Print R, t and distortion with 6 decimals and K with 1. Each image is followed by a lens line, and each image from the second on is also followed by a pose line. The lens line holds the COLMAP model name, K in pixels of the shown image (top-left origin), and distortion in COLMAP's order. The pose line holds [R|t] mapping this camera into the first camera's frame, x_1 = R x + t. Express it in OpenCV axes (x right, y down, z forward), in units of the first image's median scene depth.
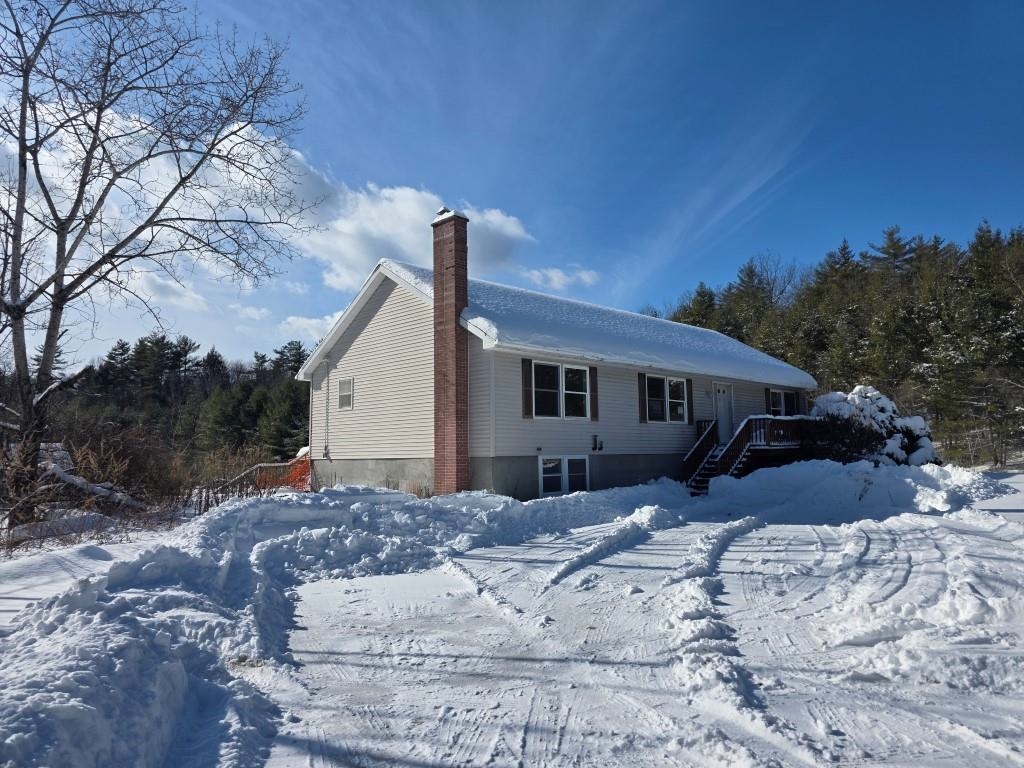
lens RADIAL K [[668.9, 0, 512.0], [0, 668.9, 384.0], [0, 0, 1]] dist [0.085075, -0.066891]
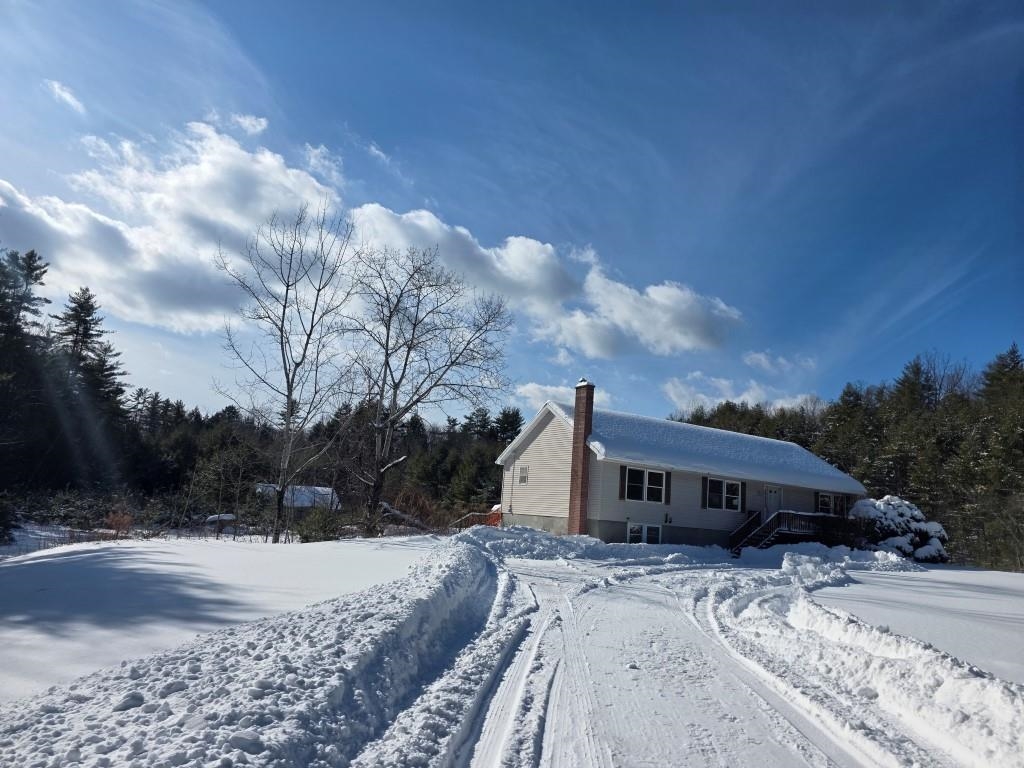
lens RADIAL K [[668.9, 0, 512.0], [0, 668.9, 384.0], [0, 0, 1]] dist [0.085075, -0.066891]
pose [[0.965069, 0.037405, -0.259310, 0.156302], [-0.062724, 0.993959, -0.090060, -0.061040], [0.254375, 0.103179, 0.961586, -0.664522]]
